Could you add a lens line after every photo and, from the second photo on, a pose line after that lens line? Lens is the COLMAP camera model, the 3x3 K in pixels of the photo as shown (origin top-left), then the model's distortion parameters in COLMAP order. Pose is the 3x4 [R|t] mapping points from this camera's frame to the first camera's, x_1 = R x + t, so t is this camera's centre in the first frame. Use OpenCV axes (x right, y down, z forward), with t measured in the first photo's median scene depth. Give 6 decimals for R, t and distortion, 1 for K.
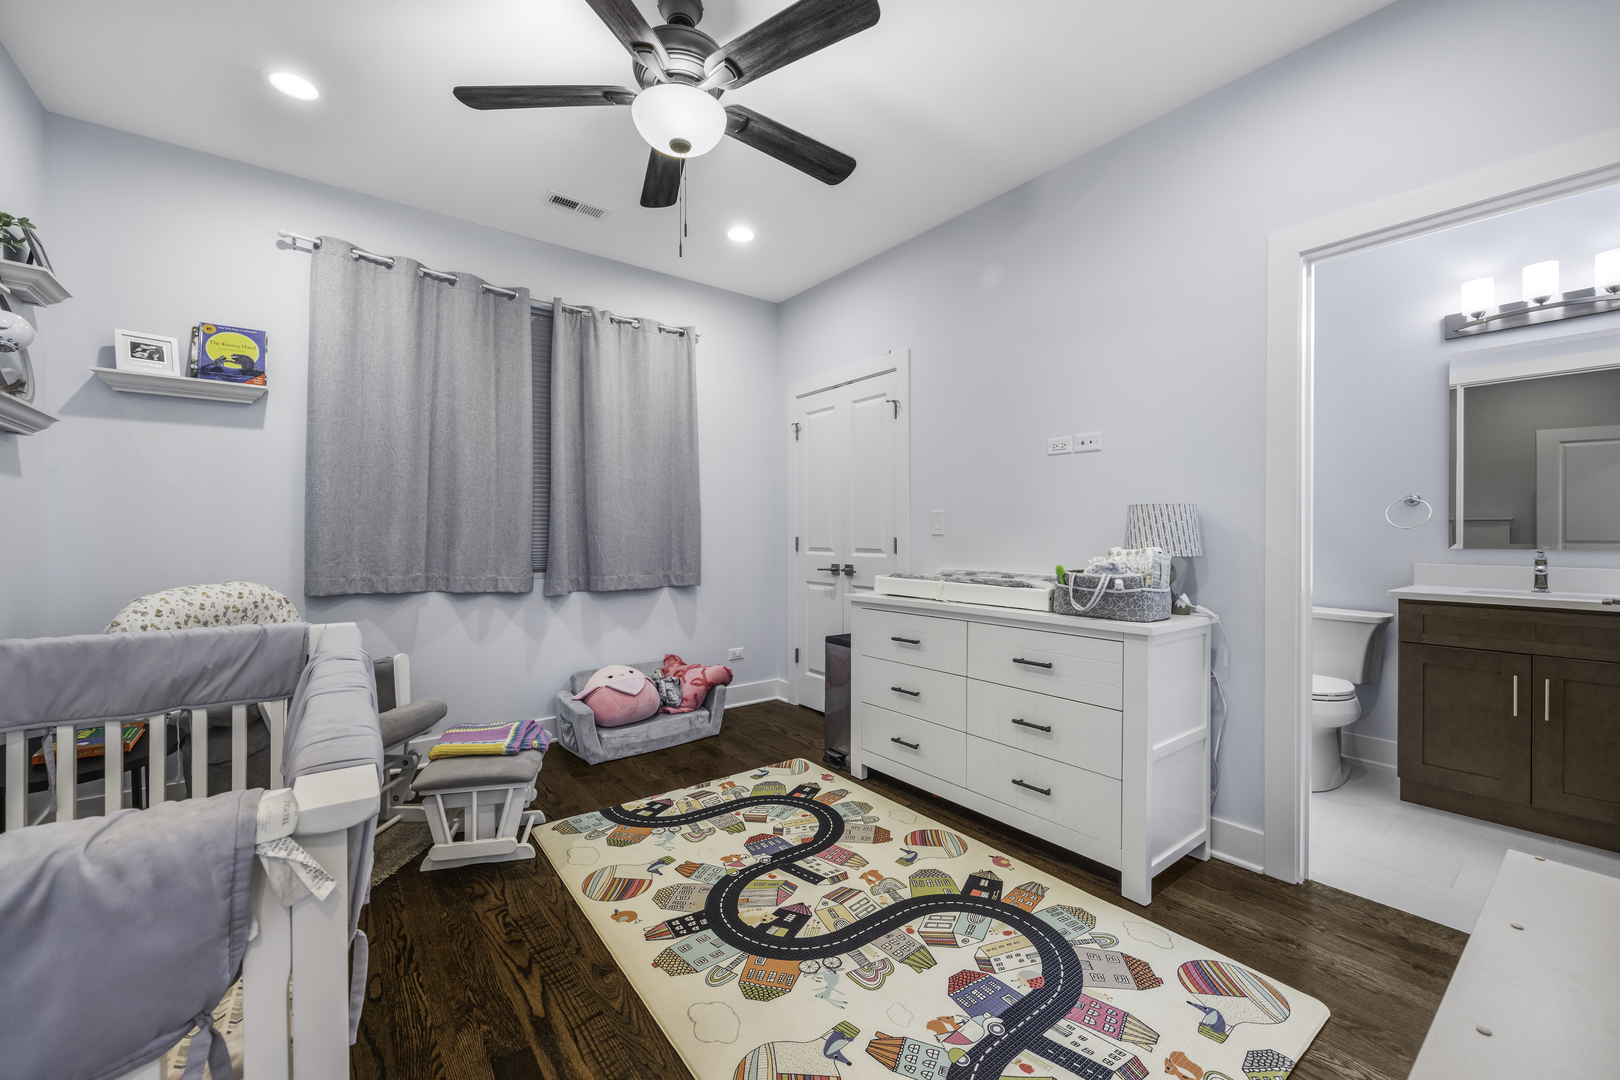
lens RADIAL K [[643.1, 0, 820.8], [0, 643.1, 539.0], [0, 0, 1]] dist [-0.001448, -0.000239]
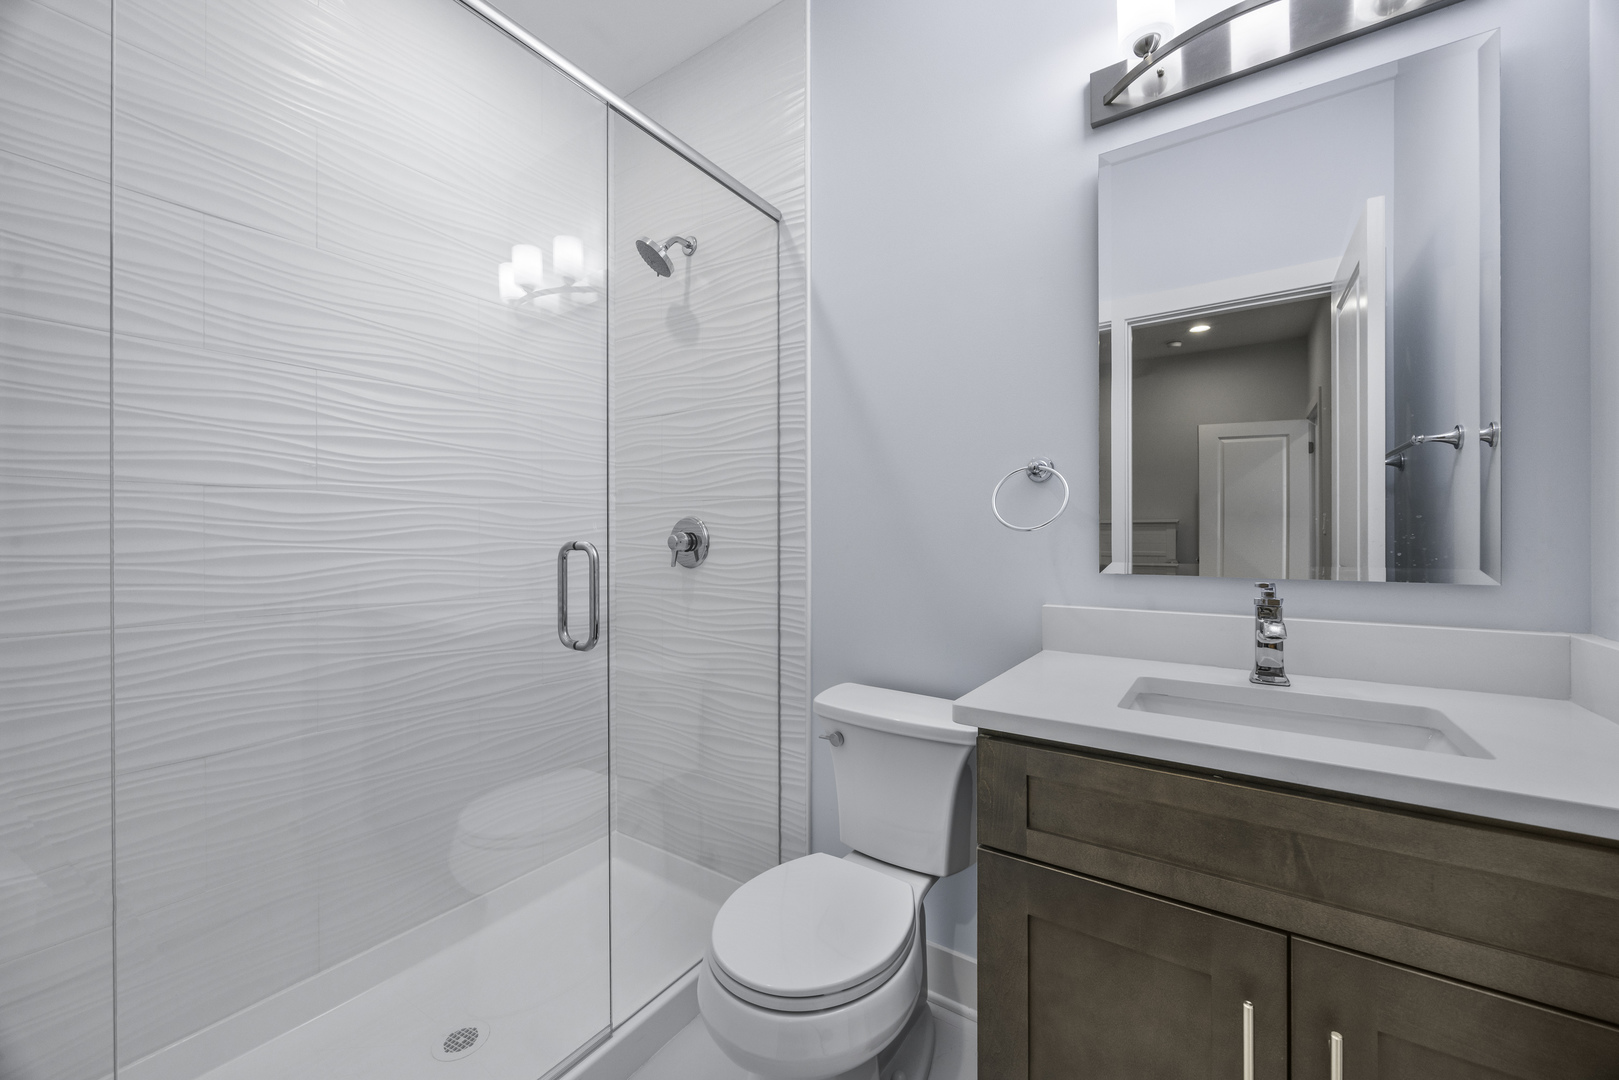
lens RADIAL K [[642.7, 0, 820.3], [0, 642.7, 539.0], [0, 0, 1]] dist [-0.001448, -0.000239]
pose [[0.948036, -0.003274, 0.318148, 0.643427], [0.005176, 0.999973, -0.005135, -0.009096], [-0.318122, 0.006515, 0.948027, 0.628602]]
